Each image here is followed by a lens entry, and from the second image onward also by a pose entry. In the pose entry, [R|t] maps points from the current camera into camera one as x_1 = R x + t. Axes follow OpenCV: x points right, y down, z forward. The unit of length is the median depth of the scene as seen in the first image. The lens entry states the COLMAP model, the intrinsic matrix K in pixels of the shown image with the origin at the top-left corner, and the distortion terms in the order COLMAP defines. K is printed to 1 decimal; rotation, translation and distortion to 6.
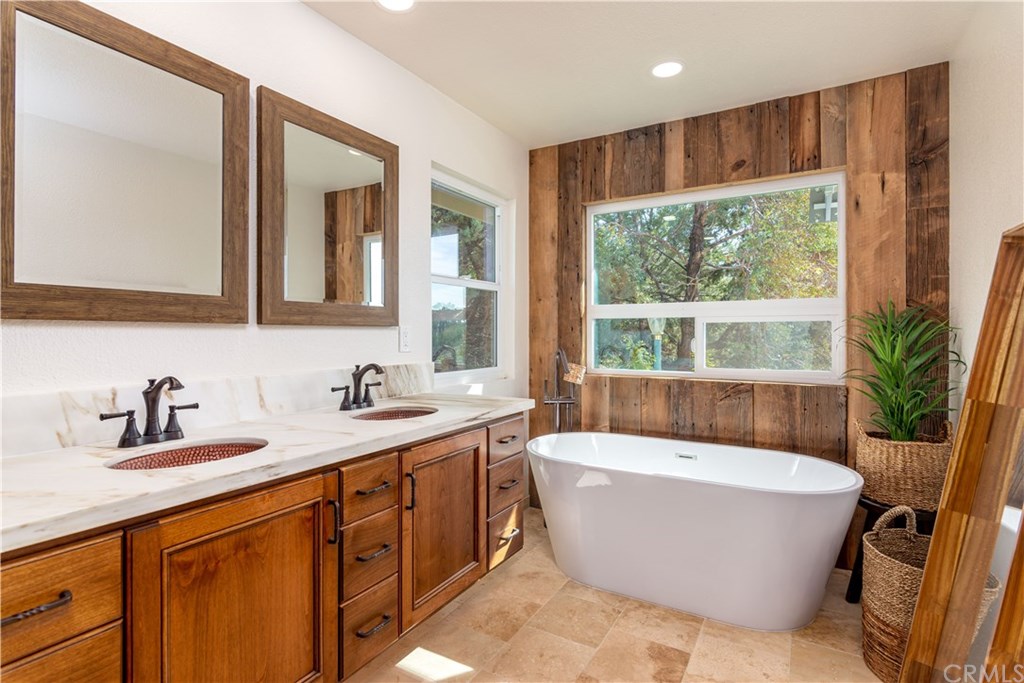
lens RADIAL K [[508.9, 0, 510.5], [0, 508.9, 334.6], [0, 0, 1]] dist [-0.004760, -0.000703]
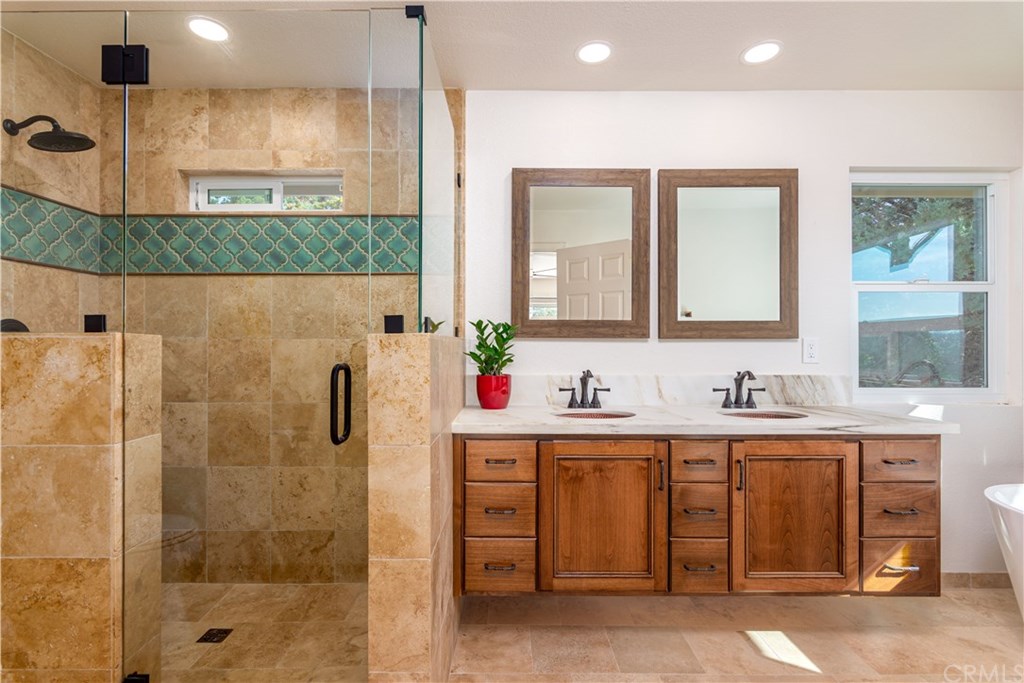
lens RADIAL K [[497.1, 0, 494.4], [0, 497.1, 339.9], [0, 0, 1]] dist [0.015748, -0.000167]
pose [[0.508894, -0.008483, -0.860788, 0.480049], [-0.004222, 0.999915, -0.012350, 0.002802], [0.860819, 0.009919, 0.508814, -0.099973]]
